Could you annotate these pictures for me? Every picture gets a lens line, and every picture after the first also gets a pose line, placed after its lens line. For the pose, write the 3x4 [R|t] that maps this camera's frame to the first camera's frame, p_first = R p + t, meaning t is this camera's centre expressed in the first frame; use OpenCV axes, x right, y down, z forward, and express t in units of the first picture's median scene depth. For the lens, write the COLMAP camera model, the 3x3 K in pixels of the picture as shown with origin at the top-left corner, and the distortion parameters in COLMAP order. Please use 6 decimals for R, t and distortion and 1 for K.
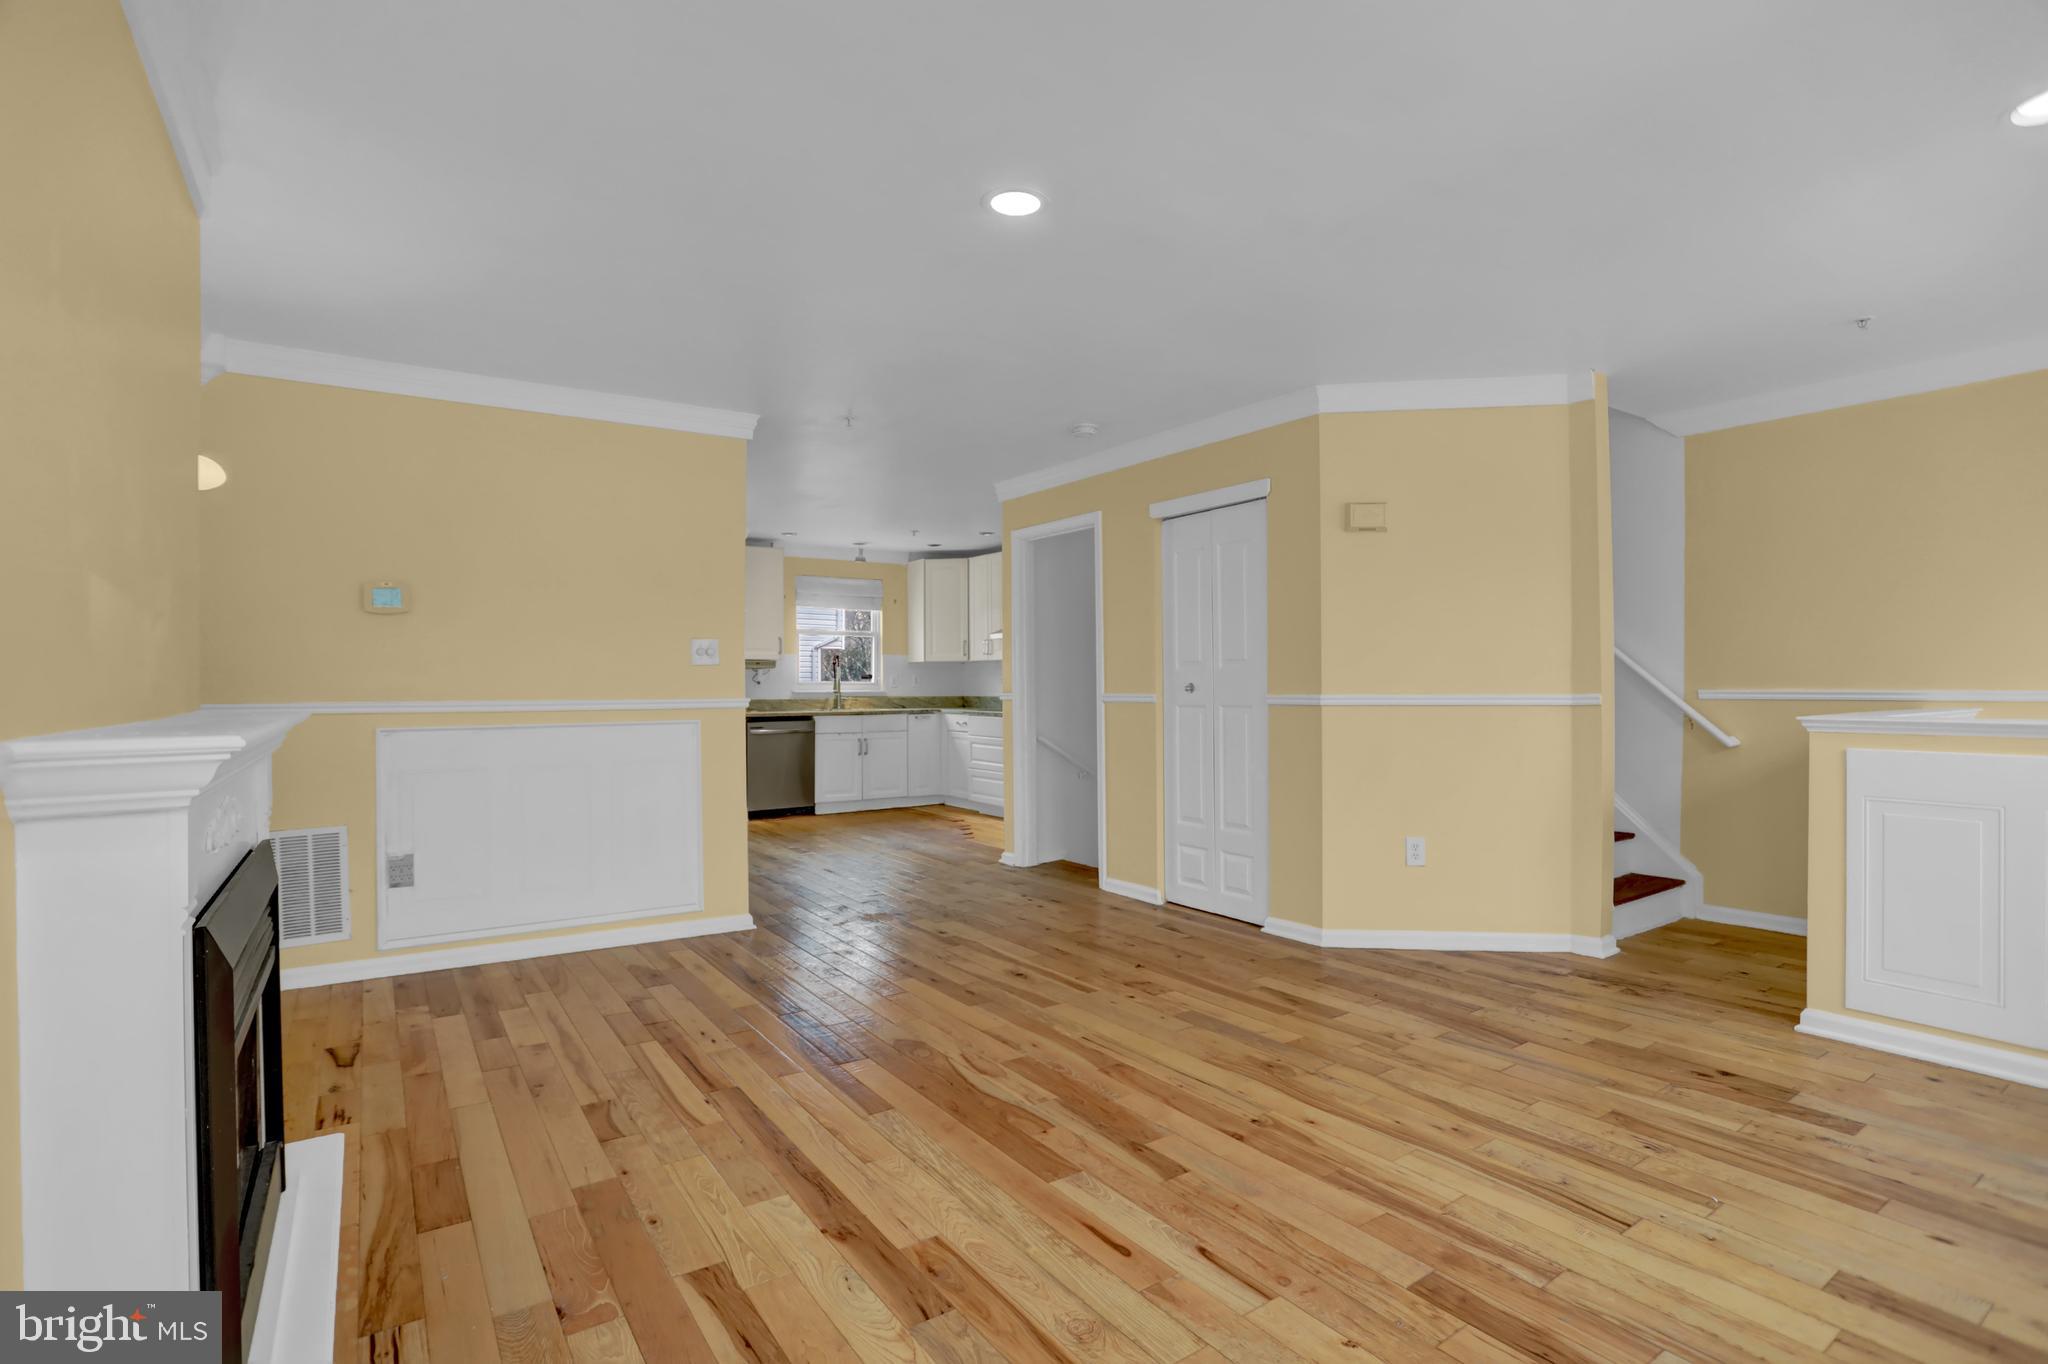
lens RADIAL K [[985.8, 0, 1028.4], [0, 985.8, 679.3], [0, 0, 1]] dist [-0.079175, 0.033480]
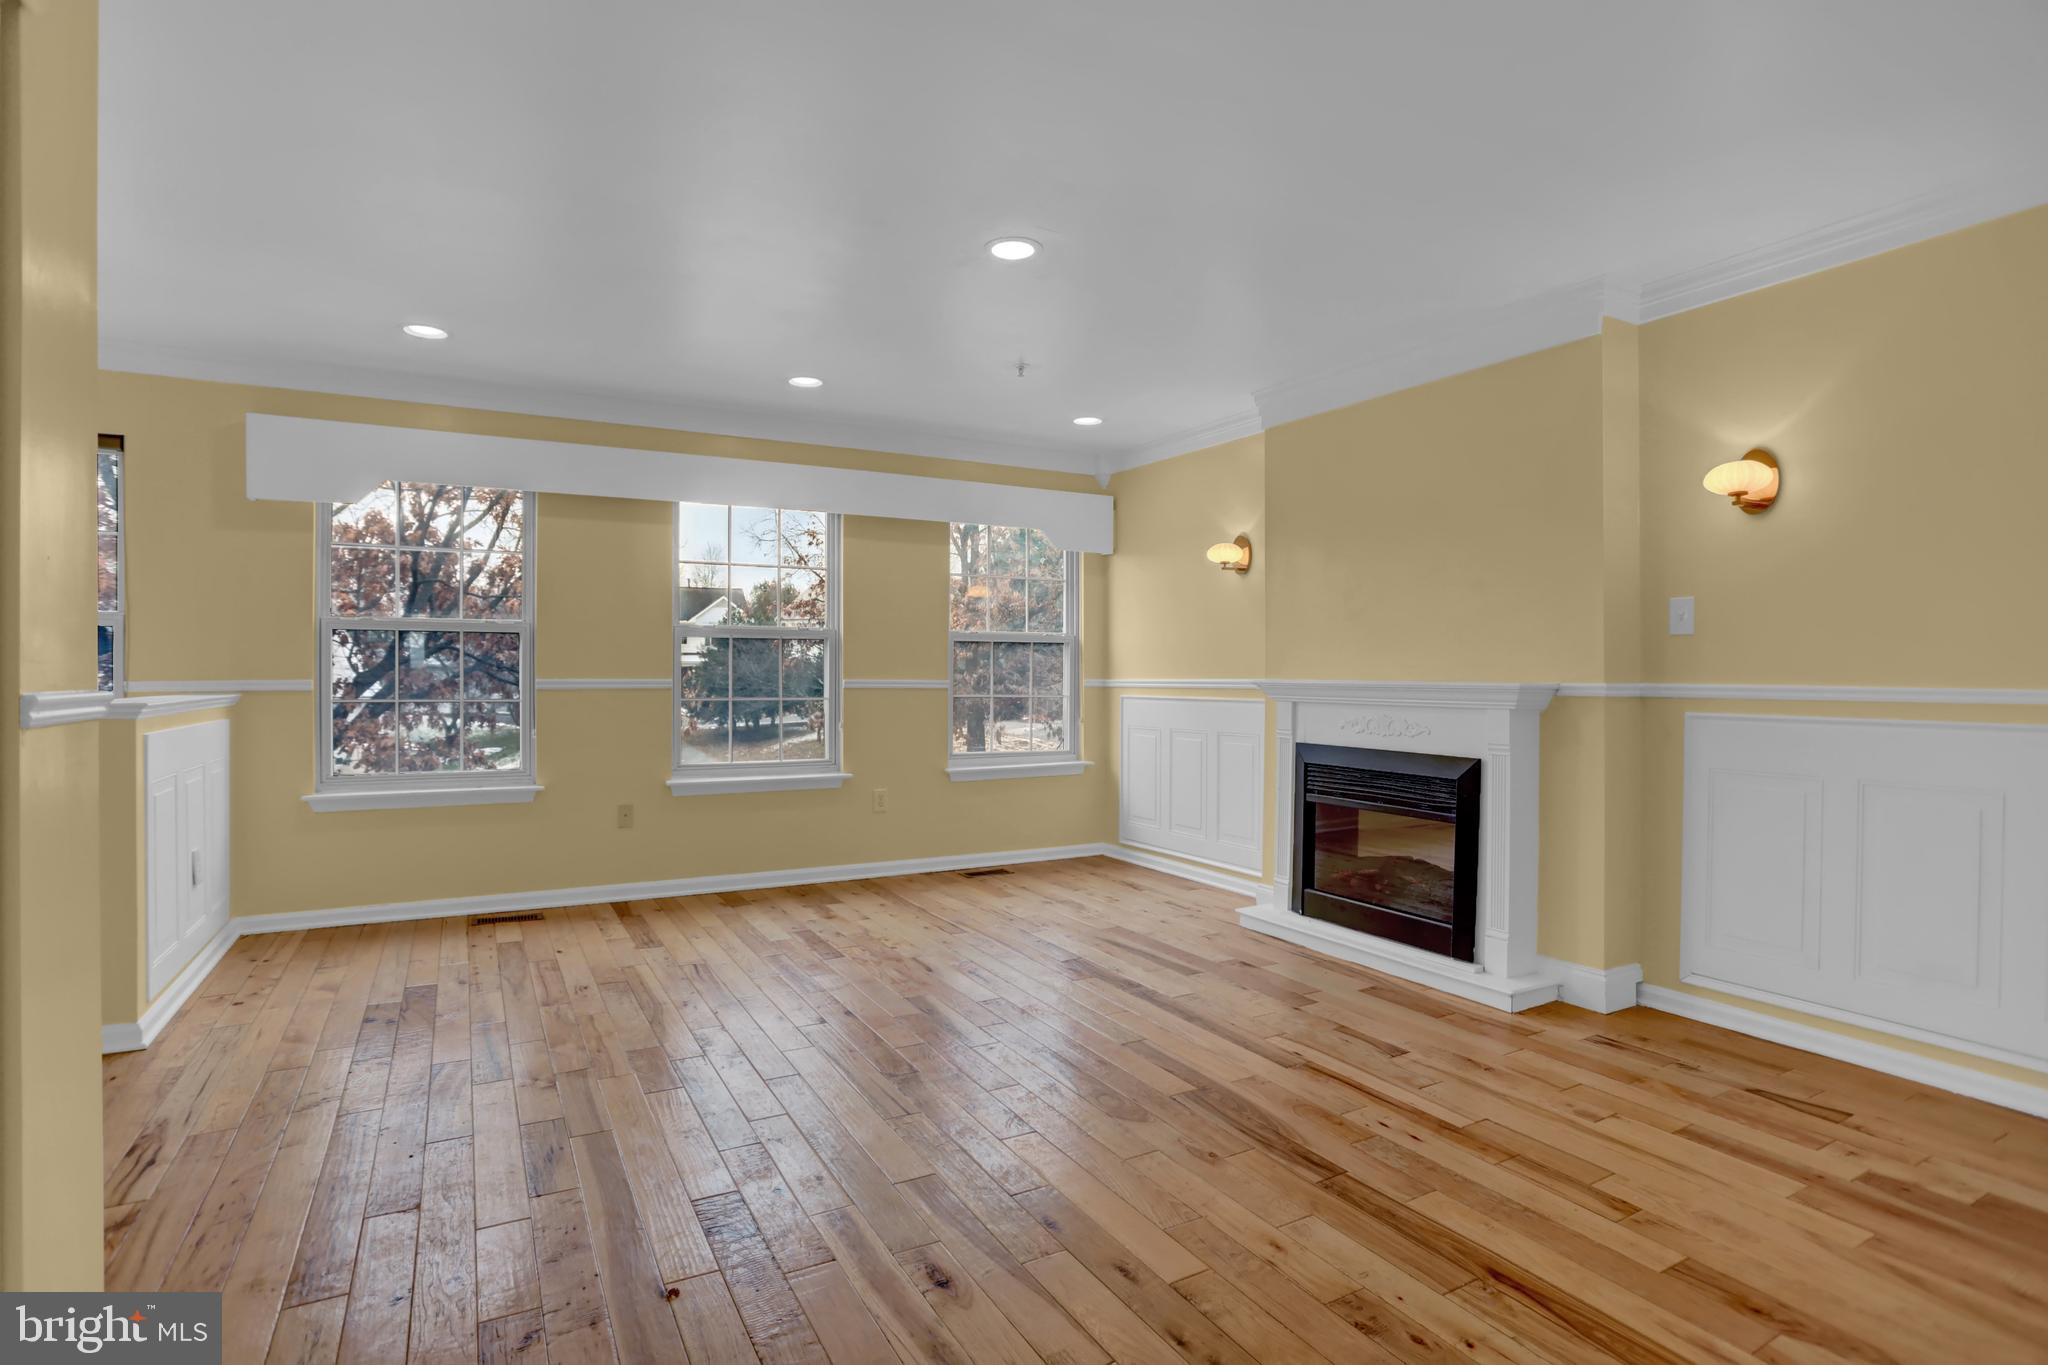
lens RADIAL K [[1017.7, 0, 1029.4], [0, 1017.7, 680.1], [0, 0, 1]] dist [-0.062156, 0.026080]
pose [[-0.996063, 0.002506, 0.088614, -0.109397], [0.002769, 0.999992, 0.002847, 0.015515], [-0.088606, 0.003081, -0.996062, 1.720560]]
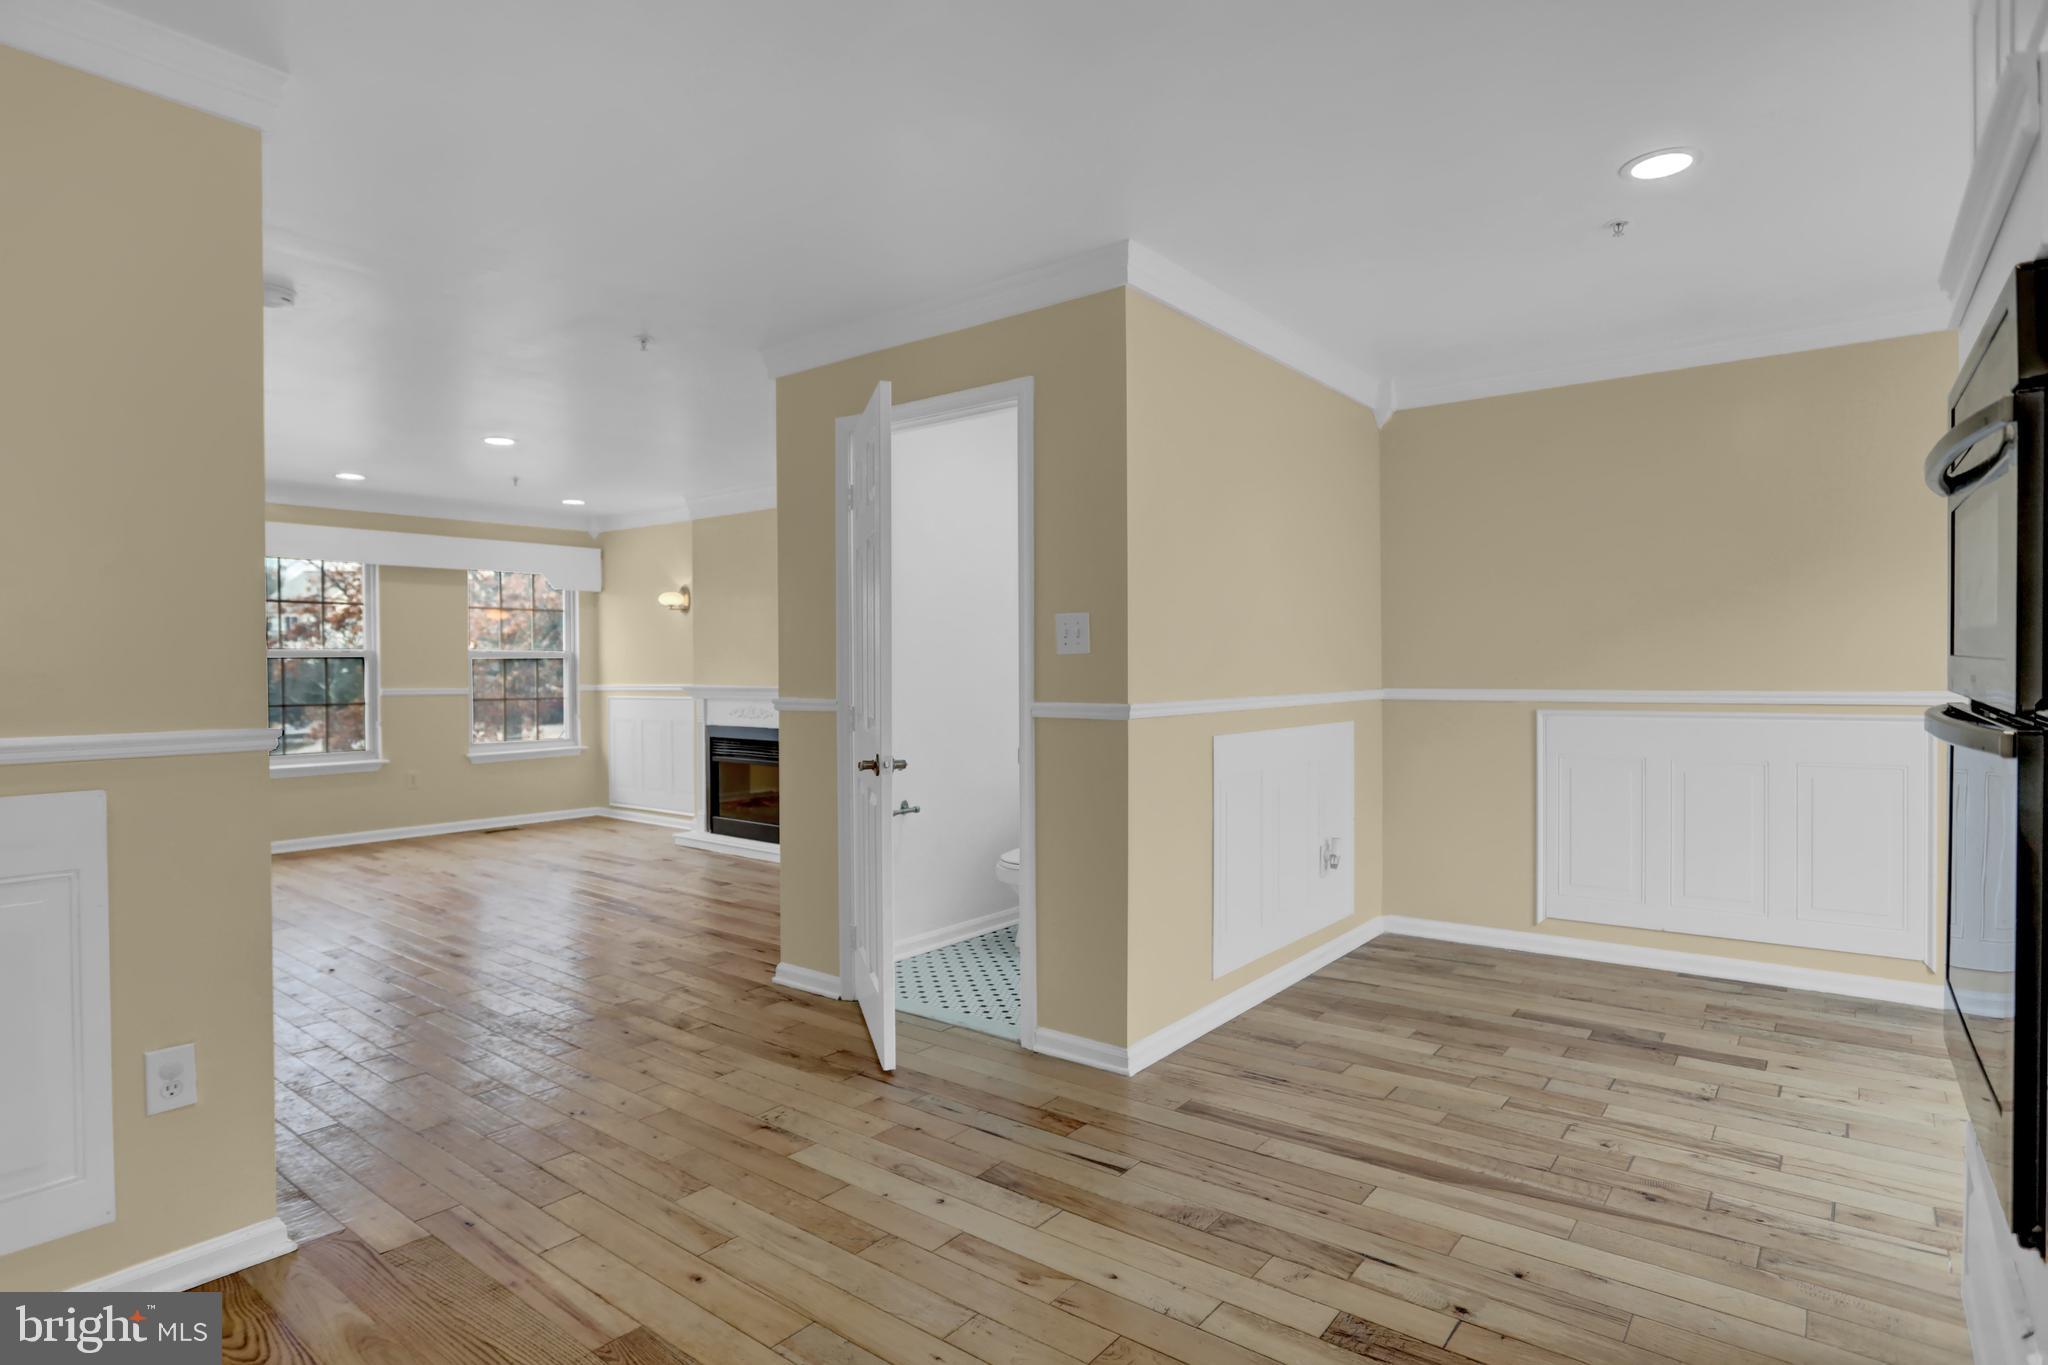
lens RADIAL K [[1080.3, 0, 1029.8], [0, 1080.3, 675.0], [0, 0, 1]] dist [-0.068492, 0.034431]
pose [[-0.953458, 0.017478, -0.301020, -0.308155], [0.016335, 0.999847, 0.006313, -0.003613], [0.301084, 0.001102, -0.953597, 2.687034]]
